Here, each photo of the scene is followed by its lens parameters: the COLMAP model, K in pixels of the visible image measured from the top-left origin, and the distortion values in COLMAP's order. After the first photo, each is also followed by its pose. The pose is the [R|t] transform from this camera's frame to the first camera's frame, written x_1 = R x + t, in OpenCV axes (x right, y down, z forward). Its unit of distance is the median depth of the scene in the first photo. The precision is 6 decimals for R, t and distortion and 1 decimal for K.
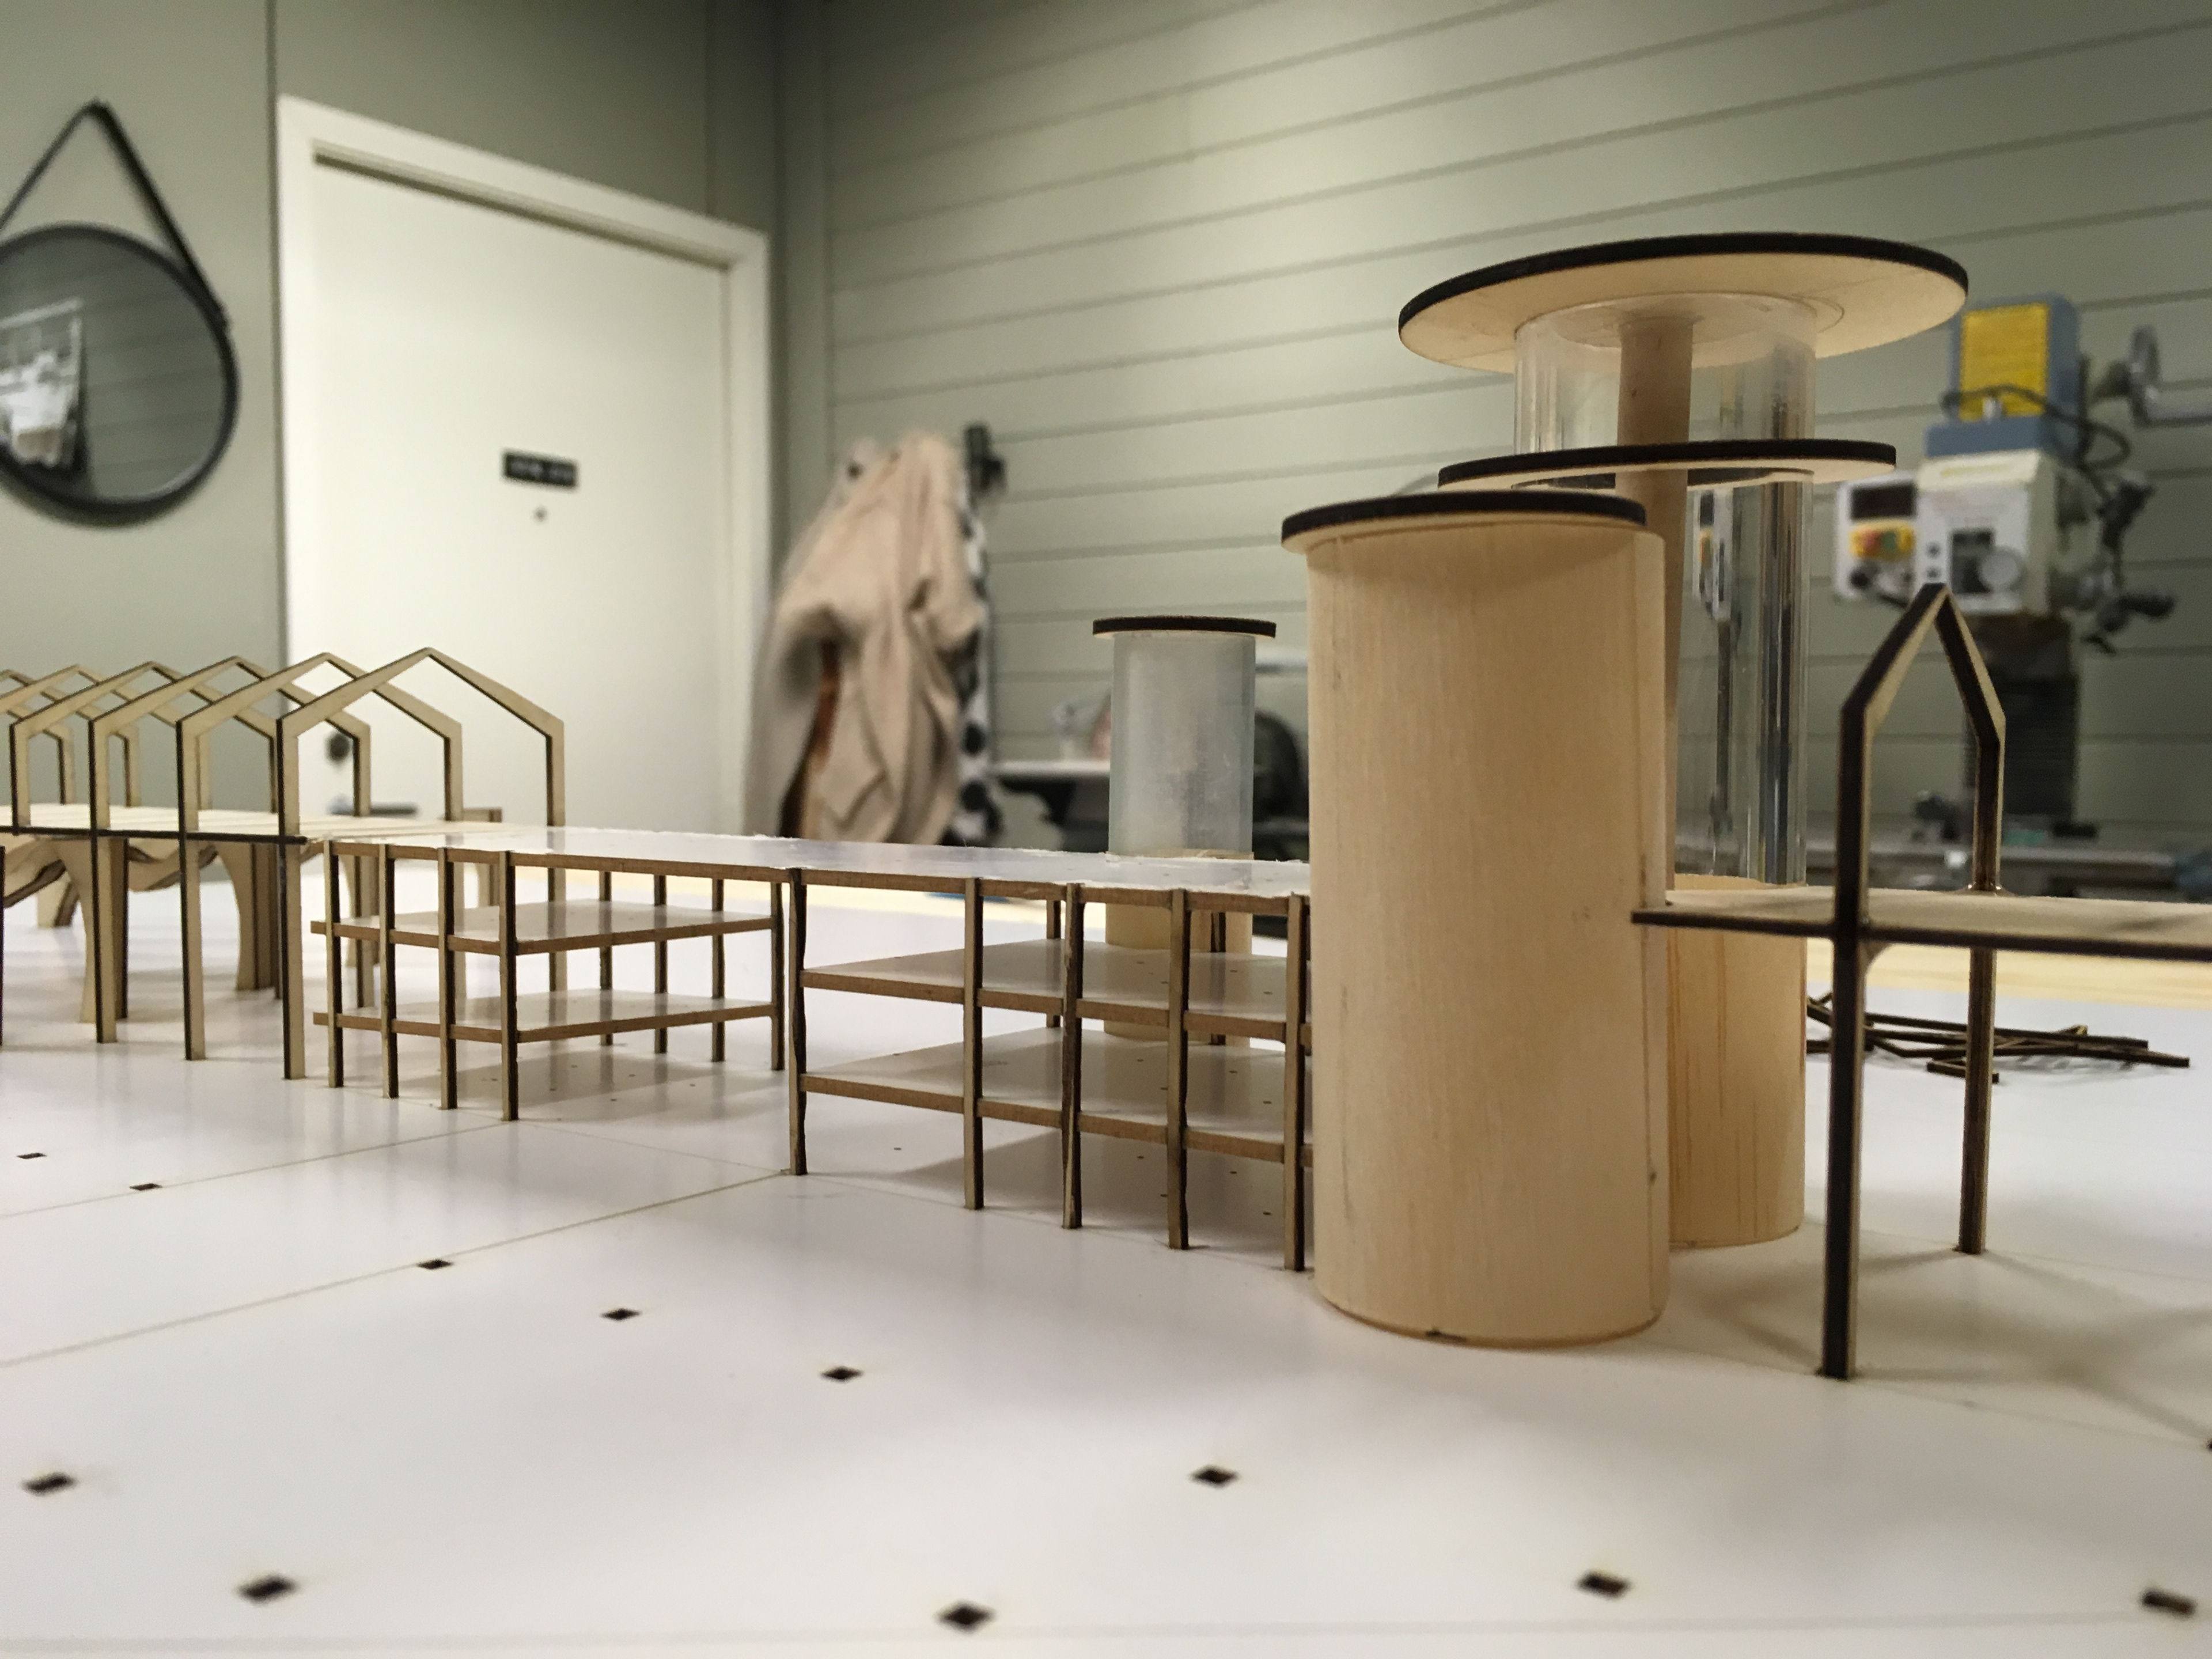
lens RADIAL K [[1809.7, 0, 1088.2], [0, 1809.7, 828.2], [0, 0, 1]] dist [0.011884, -0.039888]
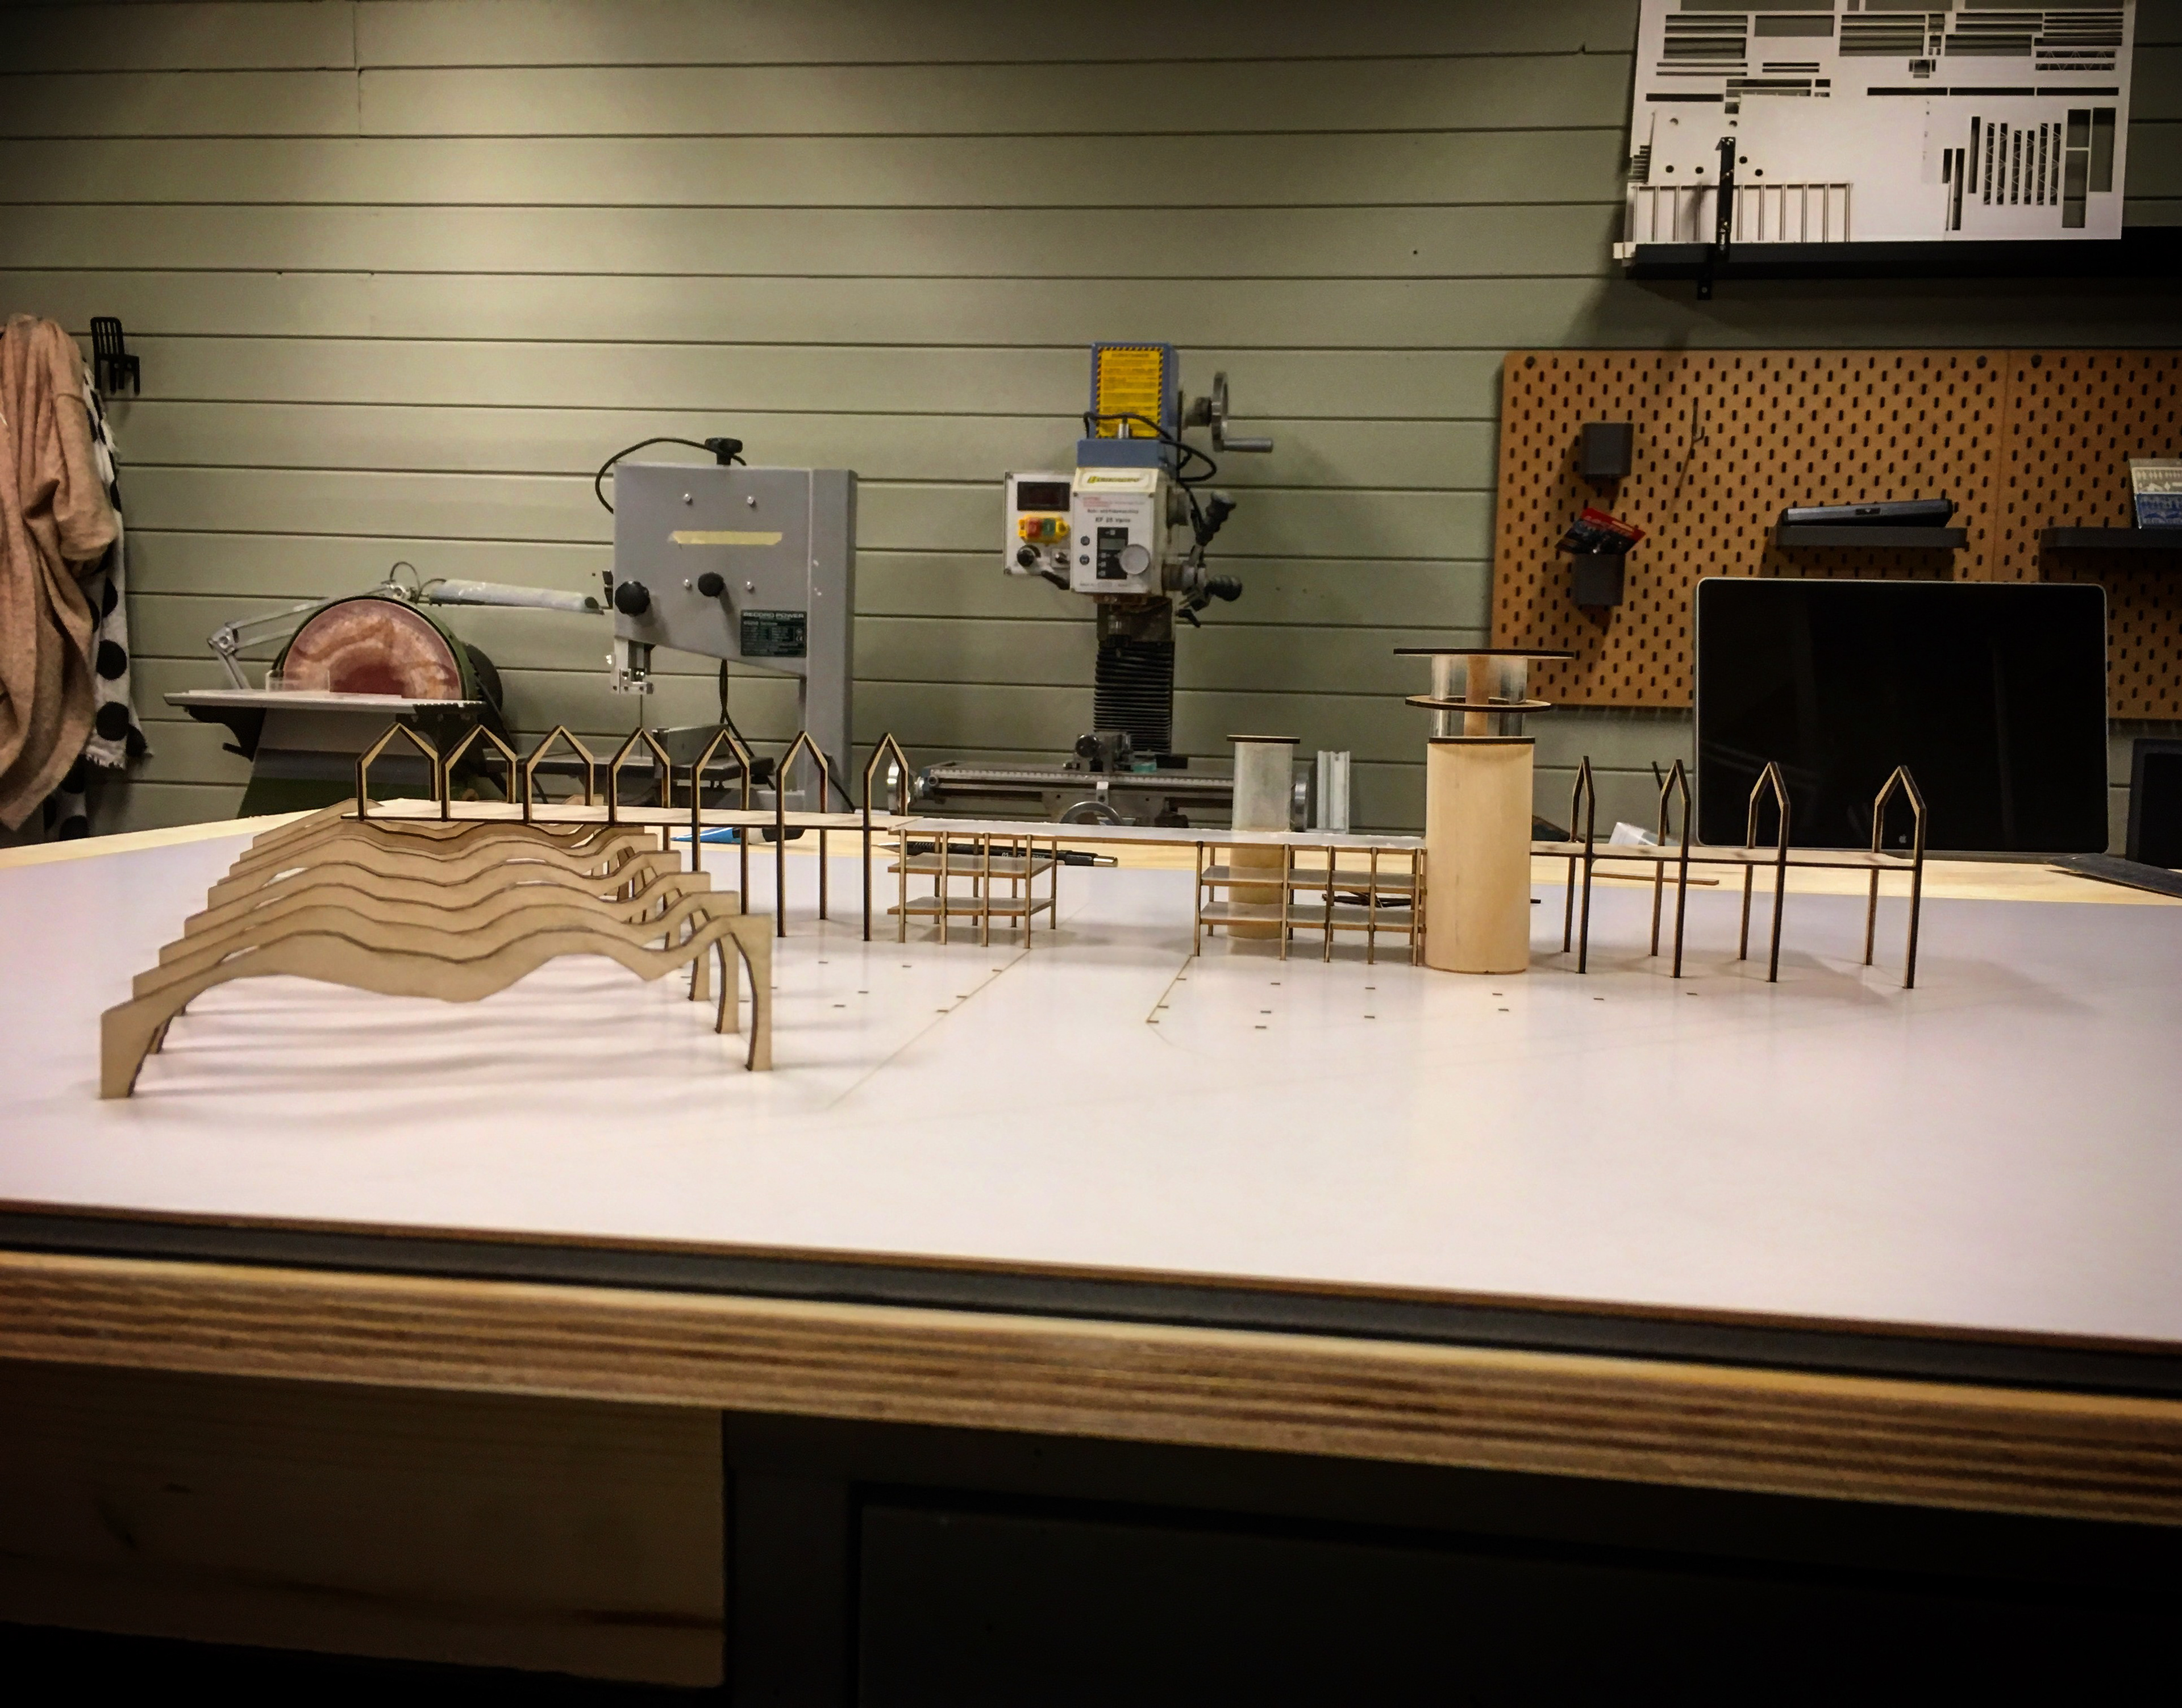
lens RADIAL K [[1781.9, 0, 1107.5], [0, 1781.9, 854.8], [0, 0, 1]] dist [-0.006676, -0.022186]
pose [[0.874416, -0.027619, 0.484390, -0.117317], [-0.001625, 0.998206, 0.059850, -0.008650], [-0.485174, -0.053121, 0.872803, -0.095924]]
